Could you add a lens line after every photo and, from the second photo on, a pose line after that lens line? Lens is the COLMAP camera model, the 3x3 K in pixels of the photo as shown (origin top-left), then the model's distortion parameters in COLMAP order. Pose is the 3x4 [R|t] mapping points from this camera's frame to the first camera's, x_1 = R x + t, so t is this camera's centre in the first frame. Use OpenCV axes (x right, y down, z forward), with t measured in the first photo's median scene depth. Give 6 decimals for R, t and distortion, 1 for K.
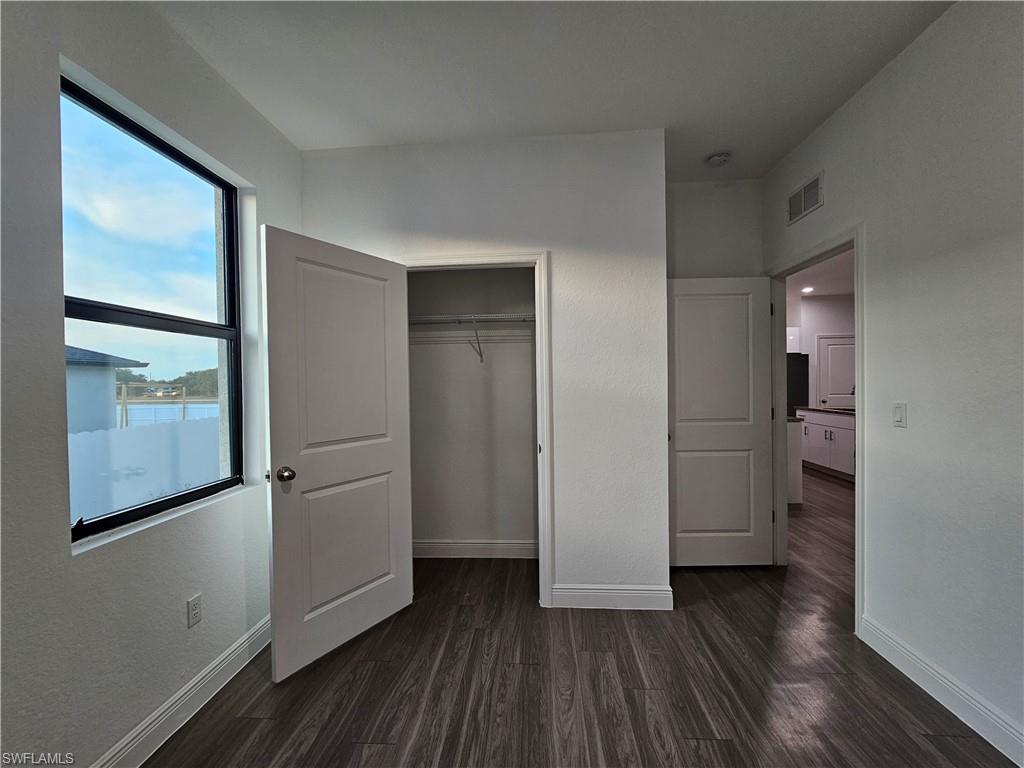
lens RADIAL K [[412.9, 0, 512.0], [0, 412.9, 384.0], [0, 0, 1]] dist [0.000064, 0.000066]
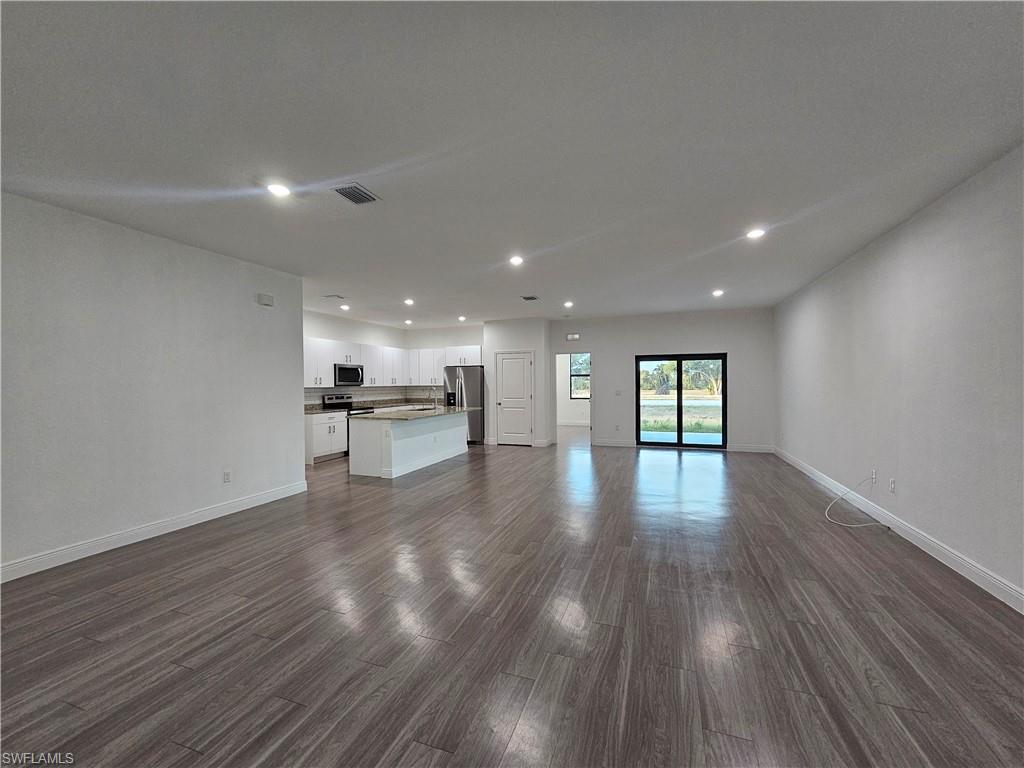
lens RADIAL K [[420.3, 0, 512.8], [0, 420.3, 387.3], [0, 0, 1]] dist [-0.000482, 0.000228]
pose [[0.963433, 0.010220, -0.267754, 0.629895], [-0.008999, 0.999943, 0.005787, -0.009031], [0.267798, -0.003166, 0.963470, -0.126139]]
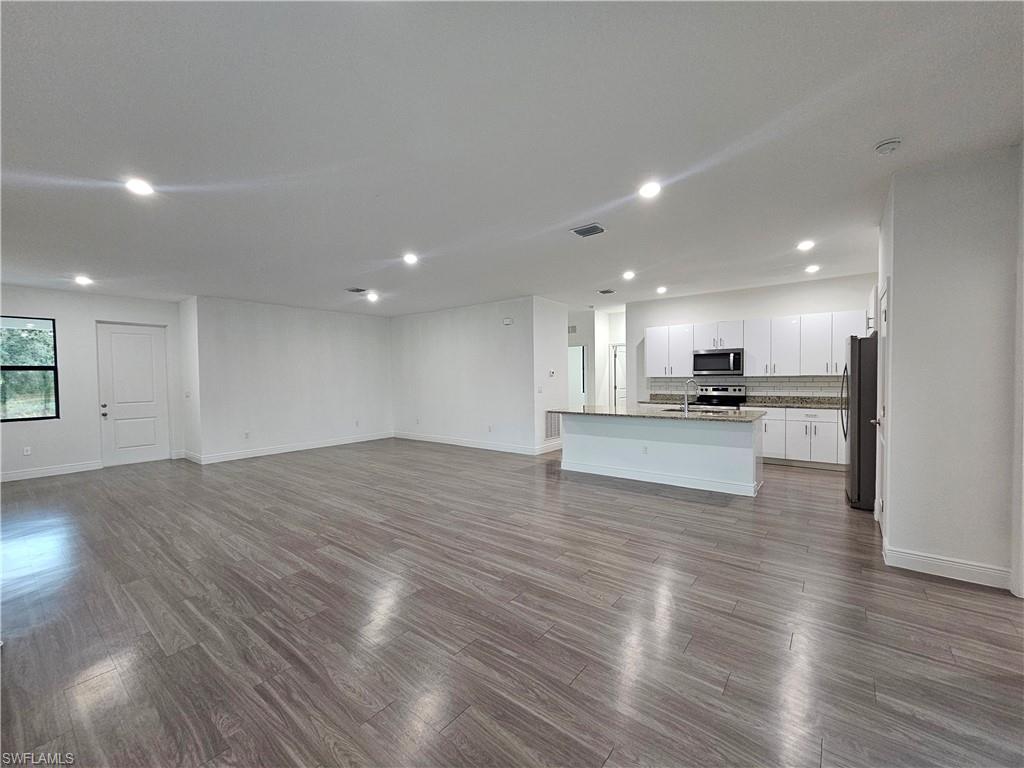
lens RADIAL K [[416.3, 0, 525.9], [0, 416.3, 382.5], [0, 0, 1]] dist [0.000305, 0.000084]
pose [[-0.557706, 0.040215, -0.829064, 0.792720], [0.022639, 0.999191, 0.033238, -0.019306], [0.829730, -0.000232, -0.558165, 0.522440]]
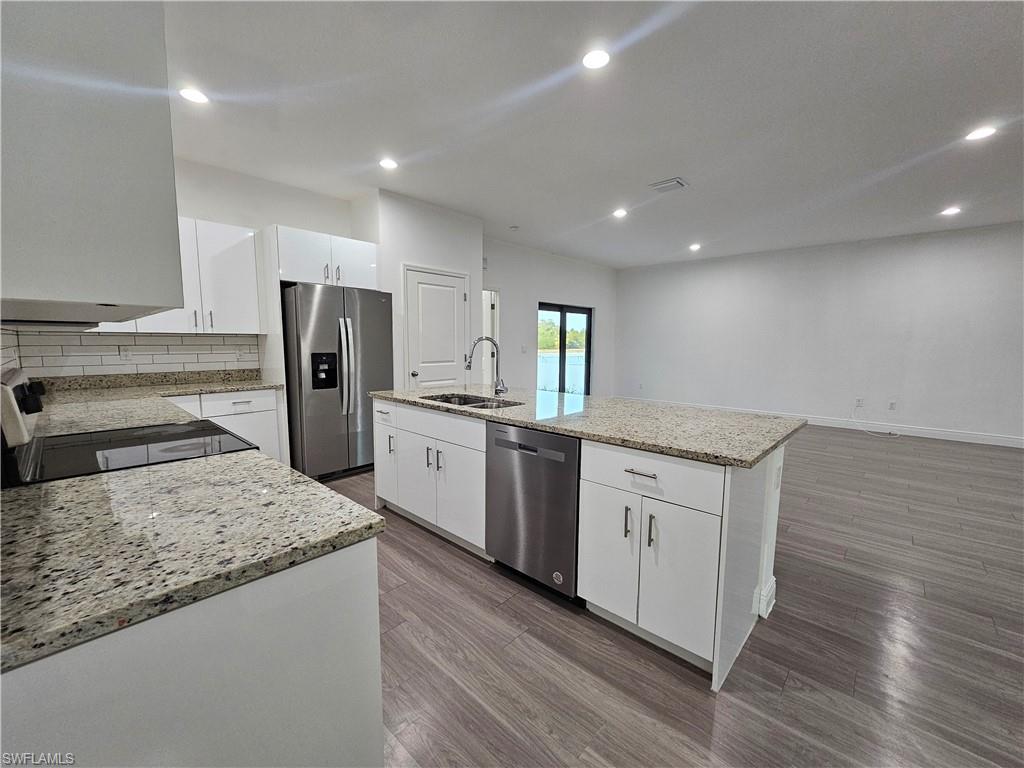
lens RADIAL K [[420.3, 0, 512.8], [0, 420.3, 387.3], [0, 0, 1]] dist [-0.000482, 0.000228]
pose [[0.618418, -0.068088, 0.782894, 0.193967], [-0.007654, 0.995670, 0.092638, 0.001135], [-0.785812, -0.063281, 0.615219, 0.272732]]
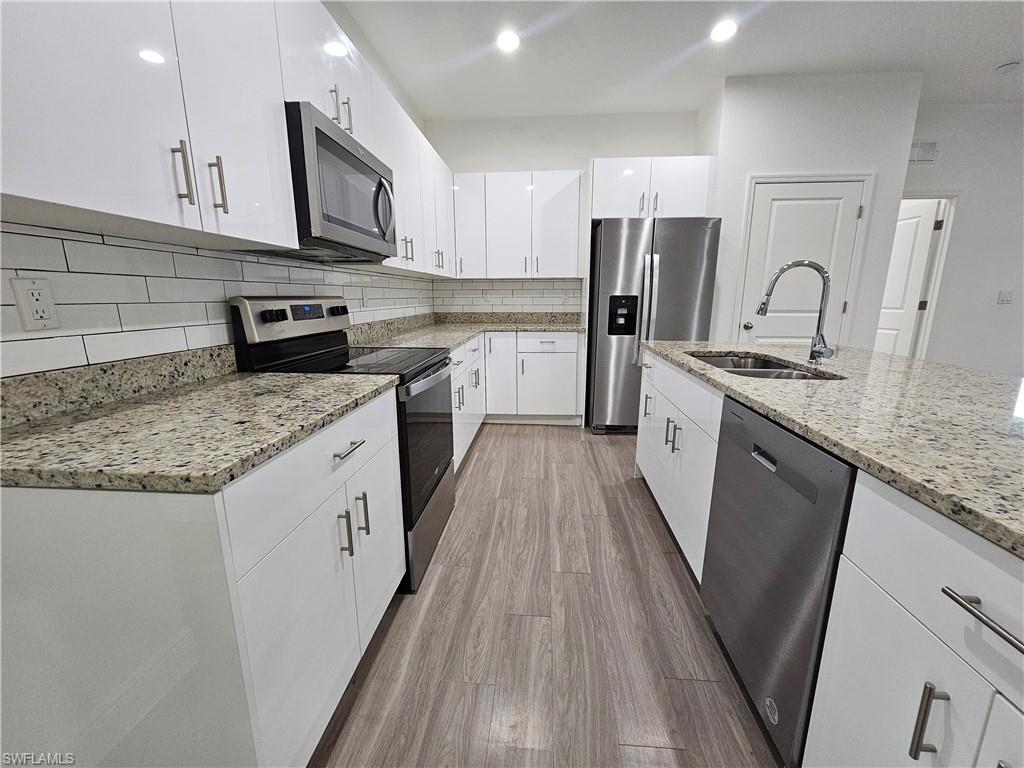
lens RADIAL K [[420.3, 0, 512.8], [0, 420.3, 387.3], [0, 0, 1]] dist [-0.000482, 0.000228]
pose [[0.999927, 0.011591, 0.003482, 0.267954], [-0.012057, 0.978921, 0.203881, 0.008371], [-0.001045, -0.203908, 0.978989, 0.283766]]
